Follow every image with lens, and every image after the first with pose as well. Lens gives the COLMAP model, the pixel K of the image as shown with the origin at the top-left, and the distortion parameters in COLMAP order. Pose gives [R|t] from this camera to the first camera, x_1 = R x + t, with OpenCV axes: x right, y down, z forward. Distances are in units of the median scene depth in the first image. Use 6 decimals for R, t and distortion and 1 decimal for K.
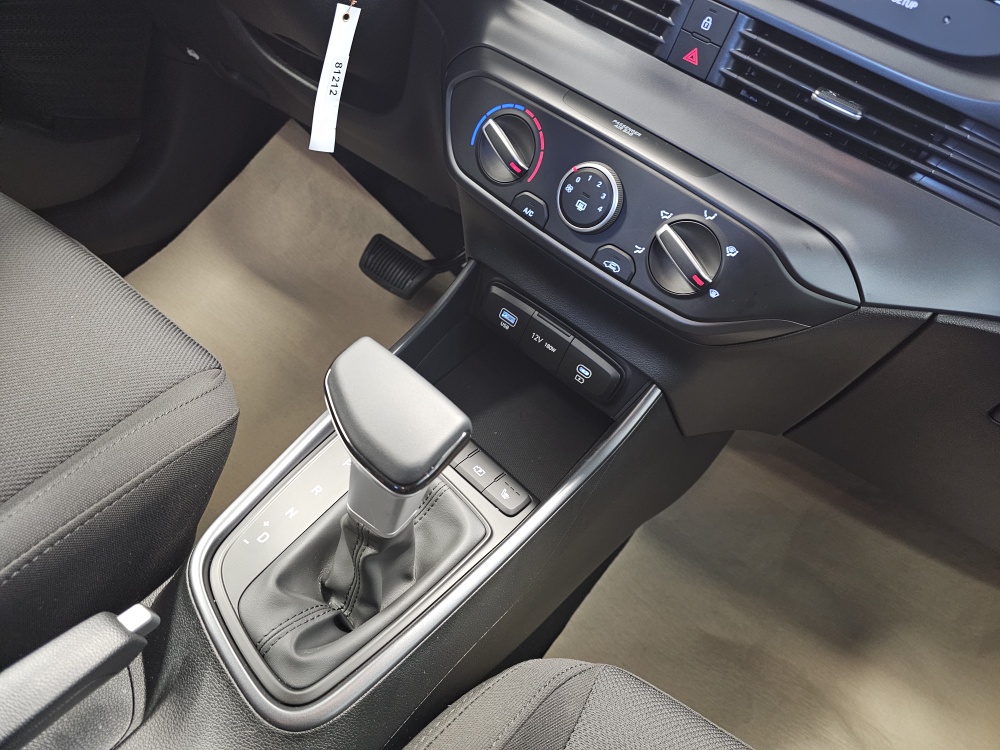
lens RADIAL K [[688.0, 0, 500.0], [0, 688.0, 375.0], [0, 0, 1]] dist [0.048564, -0.061826]
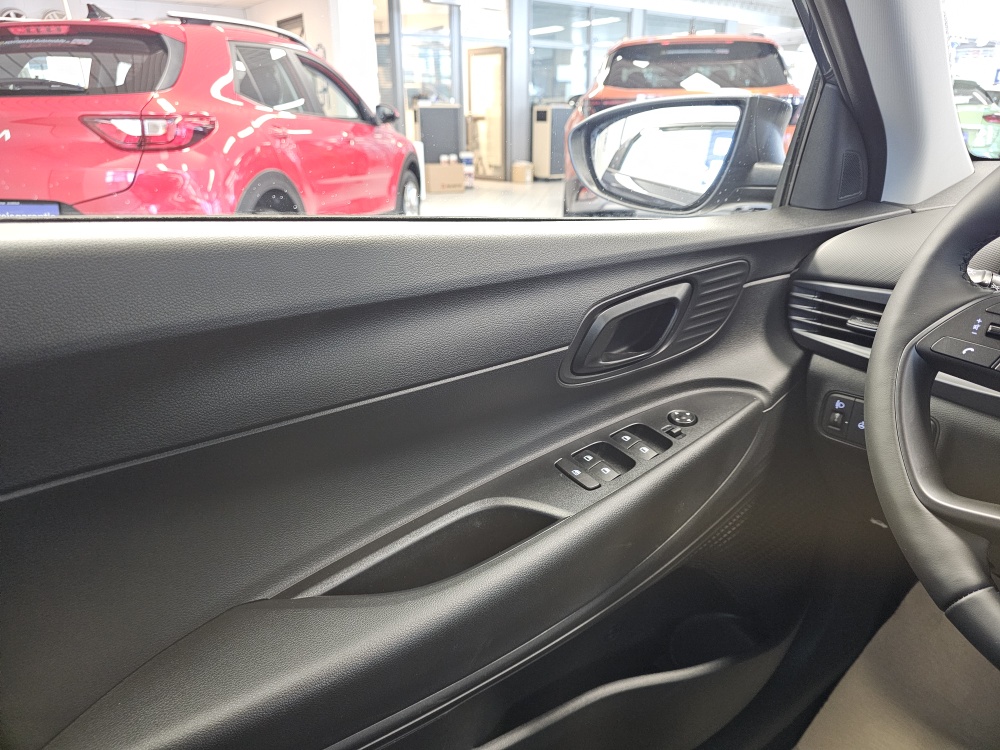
lens RADIAL K [[688.0, 0, 500.0], [0, 688.0, 375.0], [0, 0, 1]] dist [0.048564, -0.061826]
pose [[0.877097, -0.191733, -0.440385, -0.828885], [0.040886, 0.943347, -0.329279, -0.680799], [0.478569, 0.270804, 0.835246, -0.208698]]
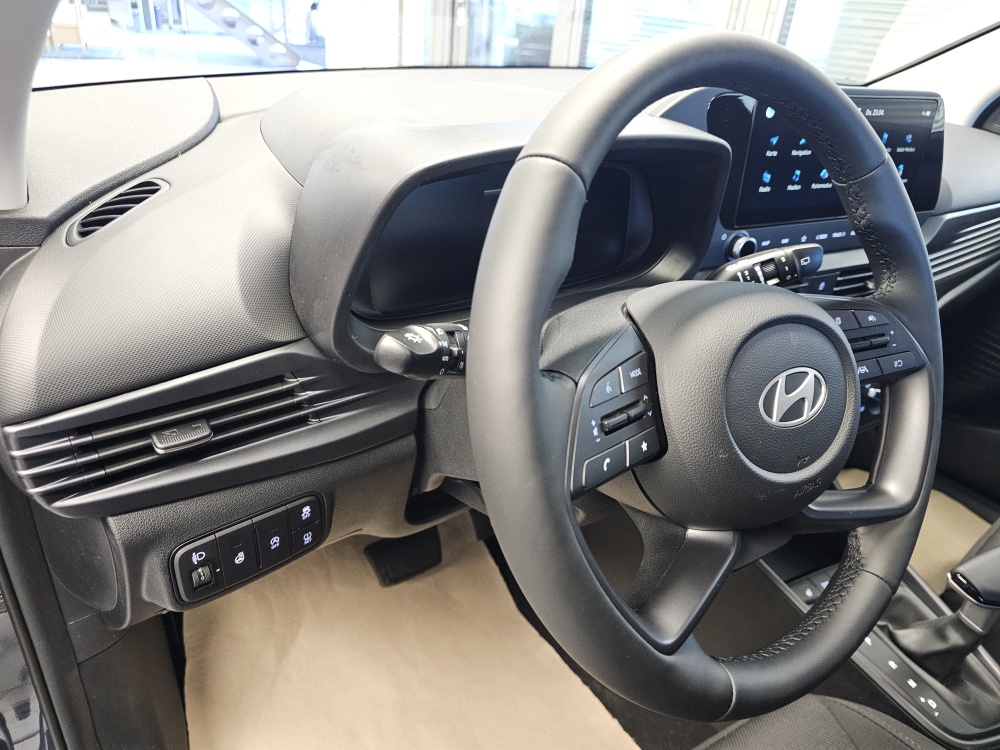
lens RADIAL K [[693.4, 0, 507.6], [0, 693.4, 367.4], [0, 0, 1]] dist [0.010051, -0.004059]
pose [[0.410882, -0.676438, 0.611234, -1.075319], [0.580796, 0.711001, 0.396426, -1.364100], [-0.702746, 0.192118, 0.685010, 0.396435]]
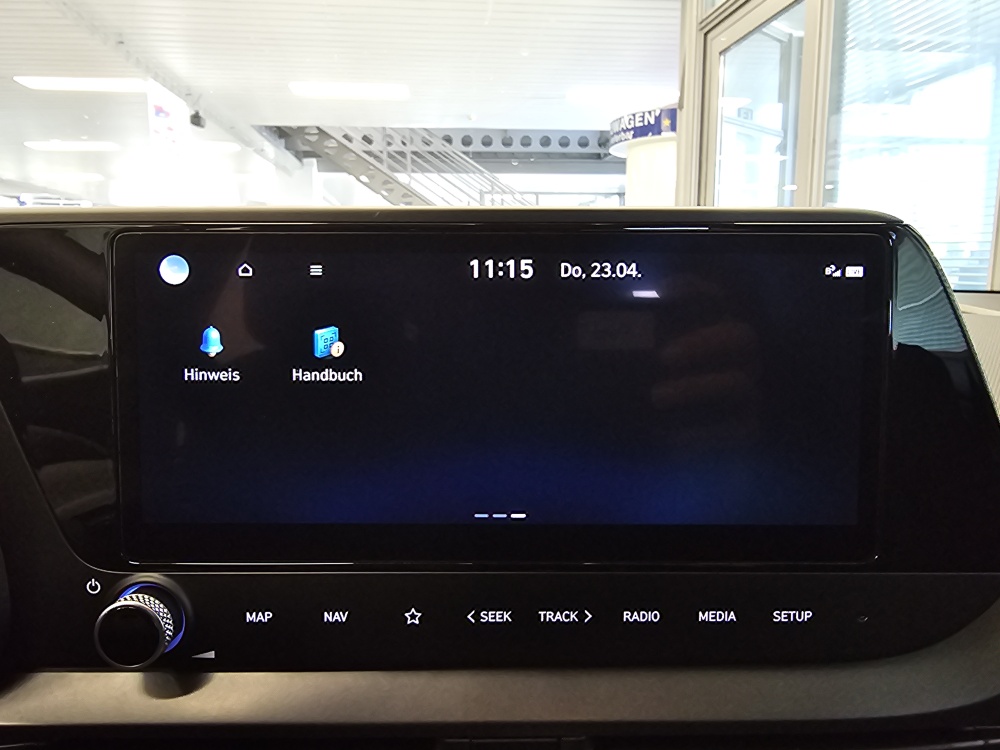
lens RADIAL K [[689.7, 0, 494.2], [0, 689.7, 370.1], [0, 0, 1]] dist [0.001537, -0.002458]
pose [[0.745771, -0.416710, 0.519786, 0.129419], [0.574591, 0.797187, -0.185303, -0.621851], [-0.337149, 0.436859, 0.833957, 0.390976]]
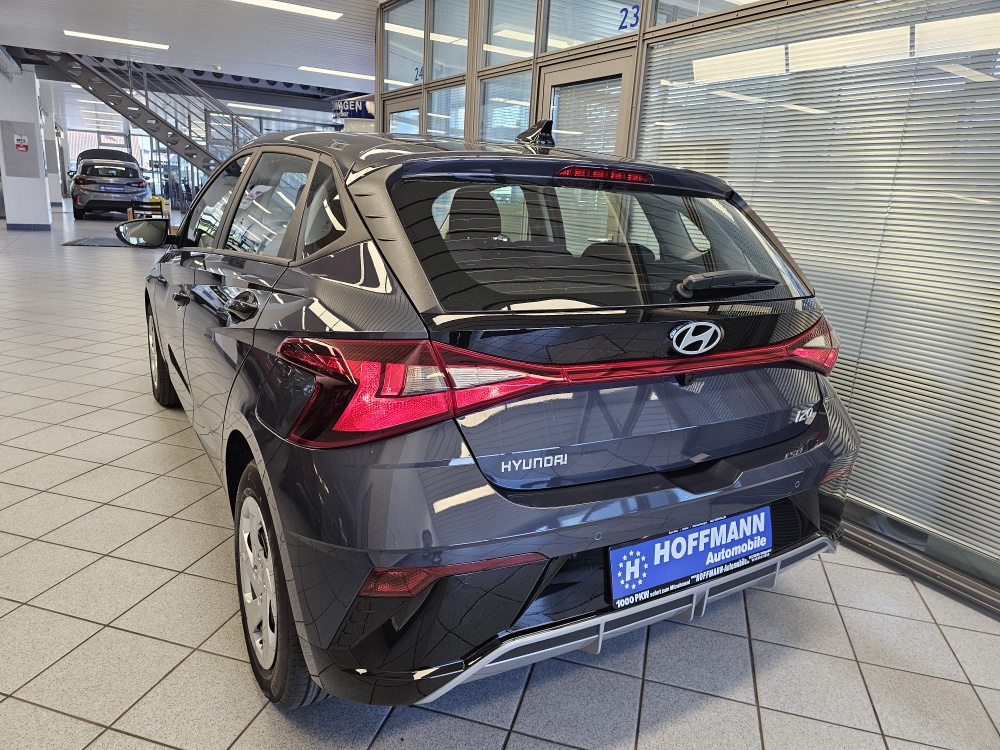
lens RADIAL K [[693.4, 0, 507.6], [0, 693.4, 367.4], [0, 0, 1]] dist [0.010051, -0.004059]
pose [[0.468626, -0.498625, 0.729221, -5.045896], [0.593015, 0.789401, 0.158679, 0.194185], [-0.654769, 0.358077, 0.665626, -4.942433]]
